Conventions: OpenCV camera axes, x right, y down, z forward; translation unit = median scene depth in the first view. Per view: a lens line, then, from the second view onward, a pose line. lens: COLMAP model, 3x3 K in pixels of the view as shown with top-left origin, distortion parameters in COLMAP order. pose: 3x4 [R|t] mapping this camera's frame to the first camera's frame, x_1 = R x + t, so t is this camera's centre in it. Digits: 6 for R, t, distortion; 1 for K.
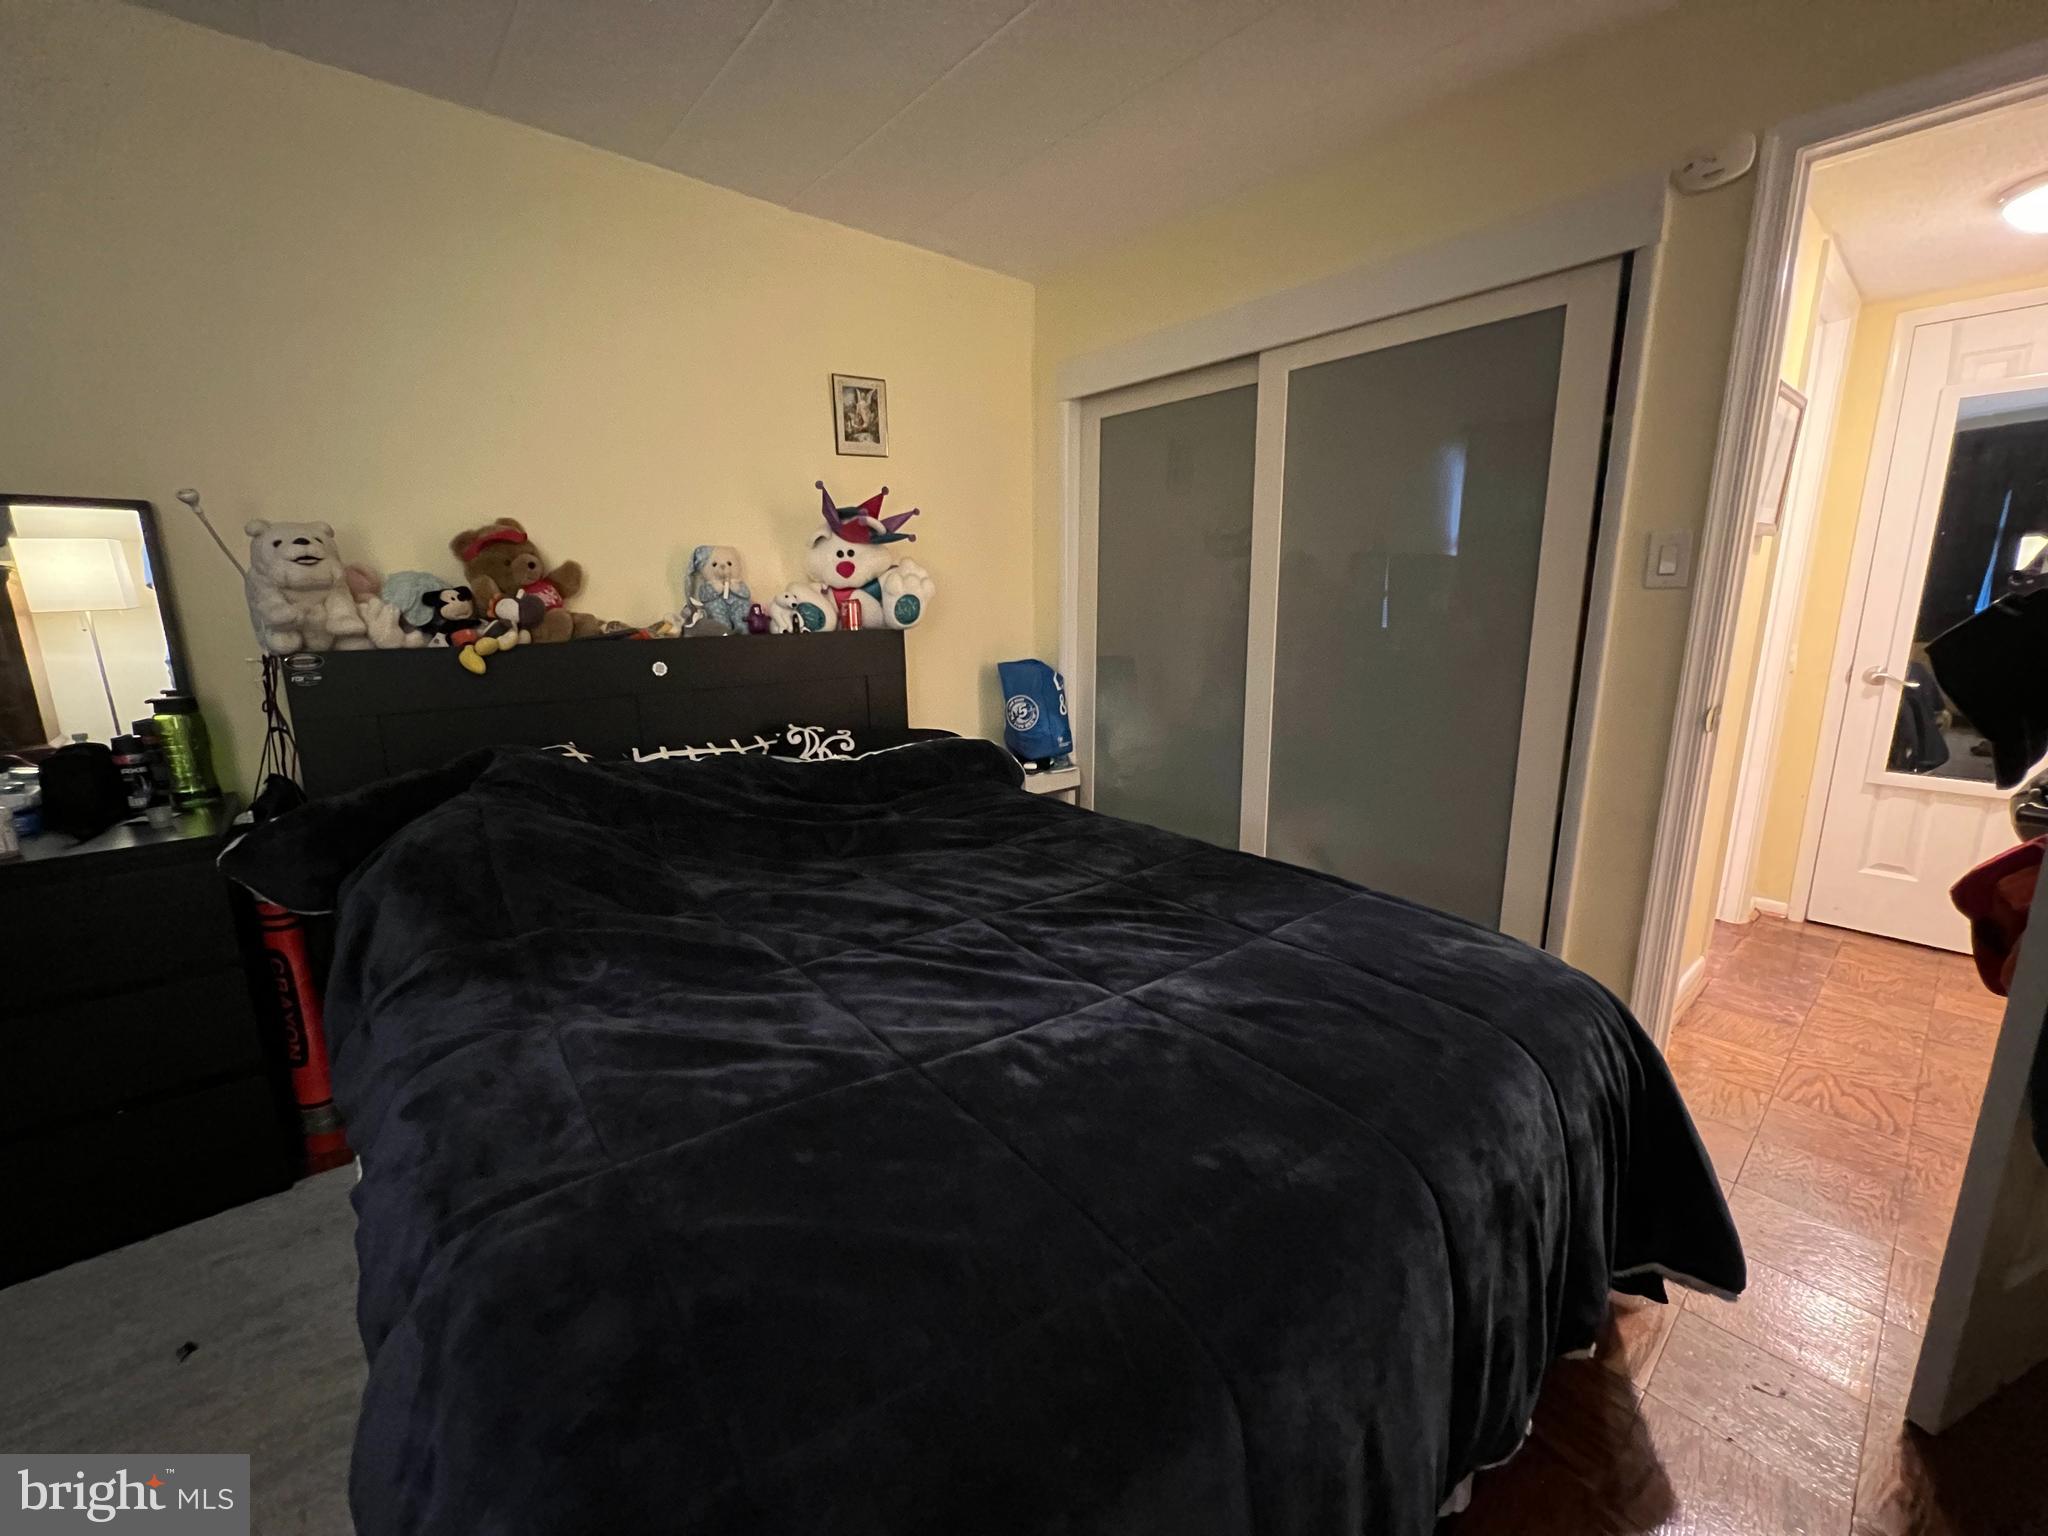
lens RADIAL K [[818.6, 0, 1018.4], [0, 818.6, 758.6], [0, 0, 1]] dist [-0.002979, 0.000433]
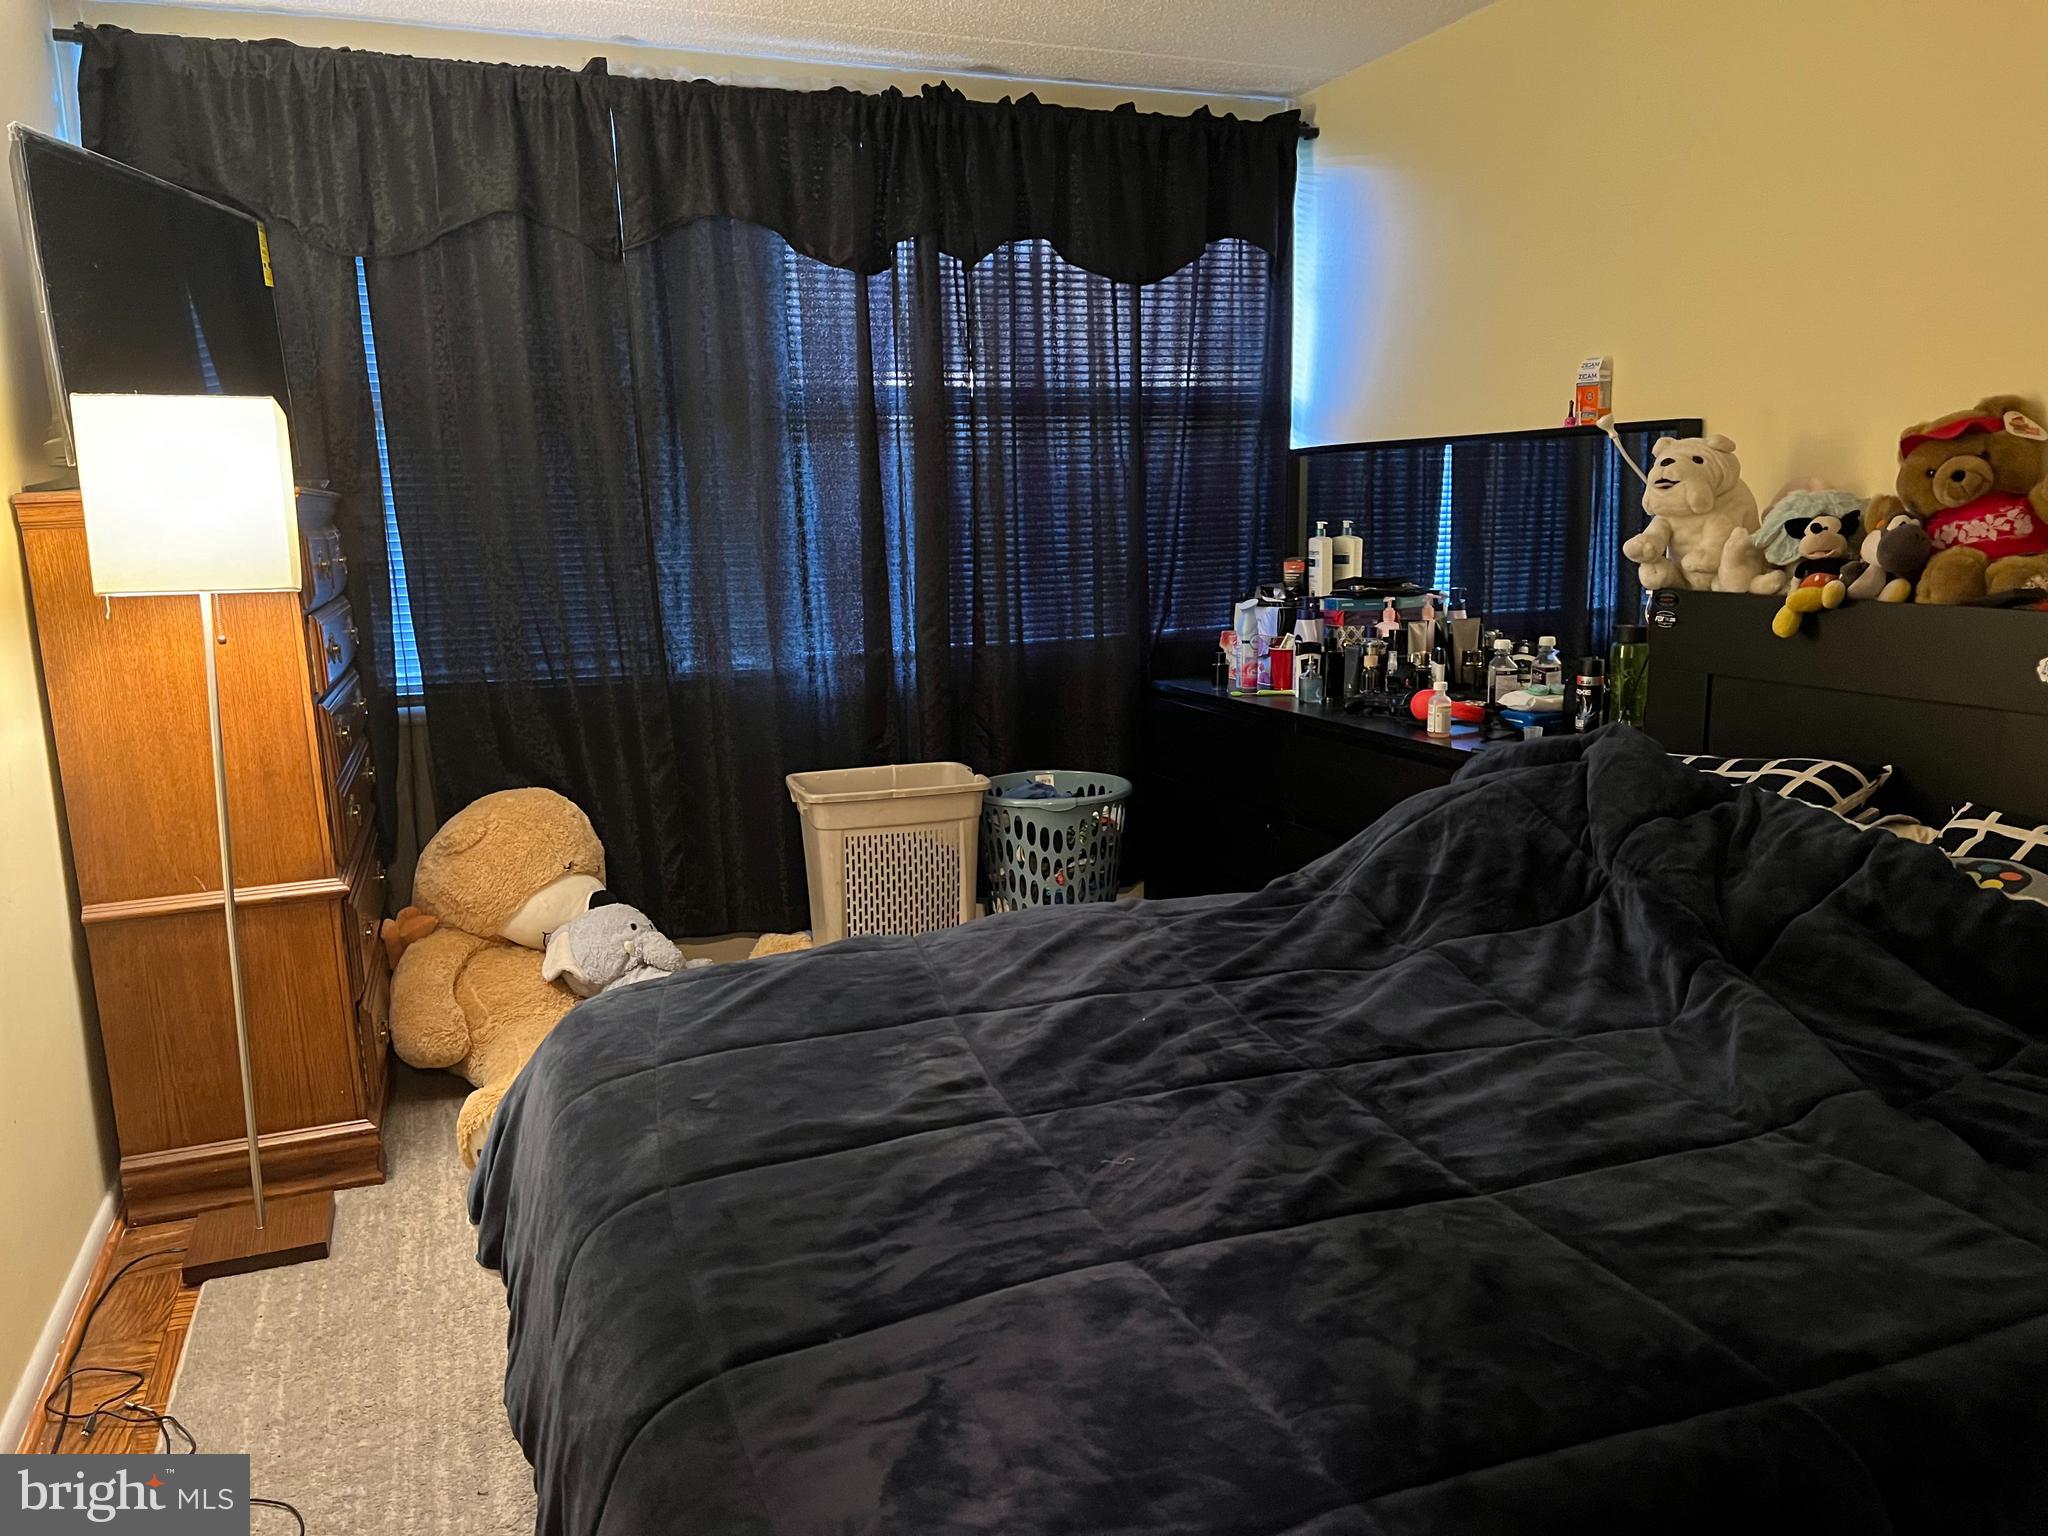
lens RADIAL K [[1536.6, 0, 1020.2], [0, 1536.6, 779.5], [0, 0, 1]] dist [0.061920, -0.073685]
pose [[-0.331355, 0.183108, -0.925567, 0.910759], [-0.161838, 0.955418, 0.246952, -0.233798], [0.929523, 0.231621, -0.286949, 0.888505]]
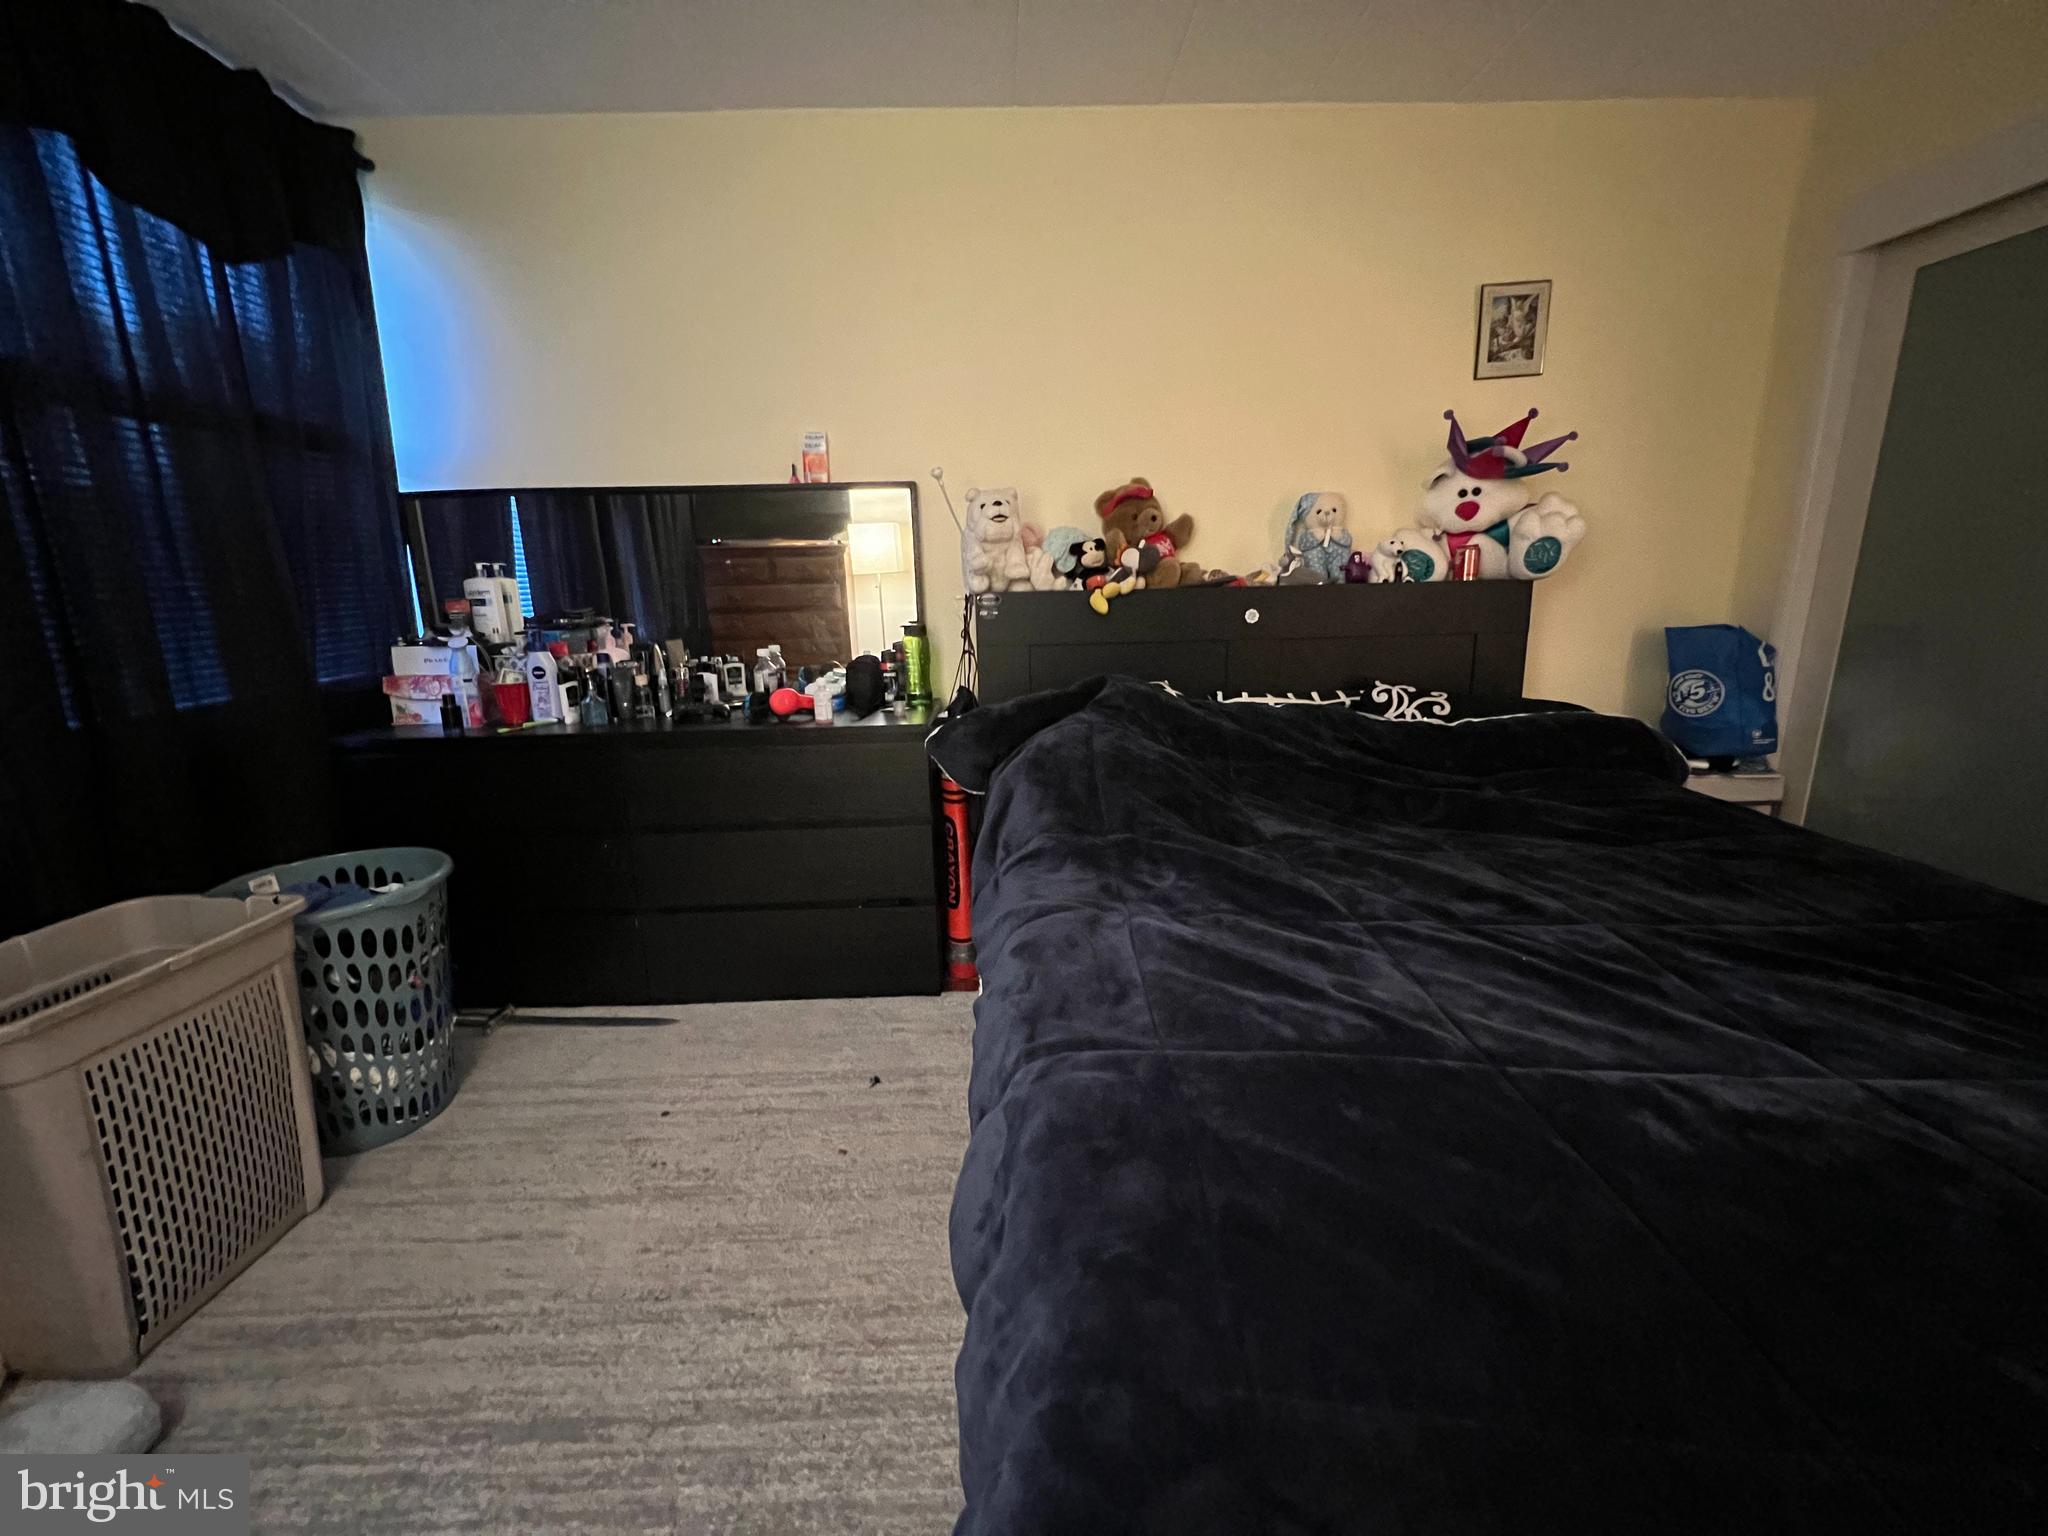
lens RADIAL K [[818.6, 0, 1014.6], [0, 818.6, 756.9], [0, 0, 1]] dist [-0.002979, 0.000433]
pose [[0.775921, 0.128350, -0.617635, -0.018632], [-0.108091, 0.991654, 0.070282, 0.032153], [0.621501, 0.012228, 0.783318, 0.022469]]
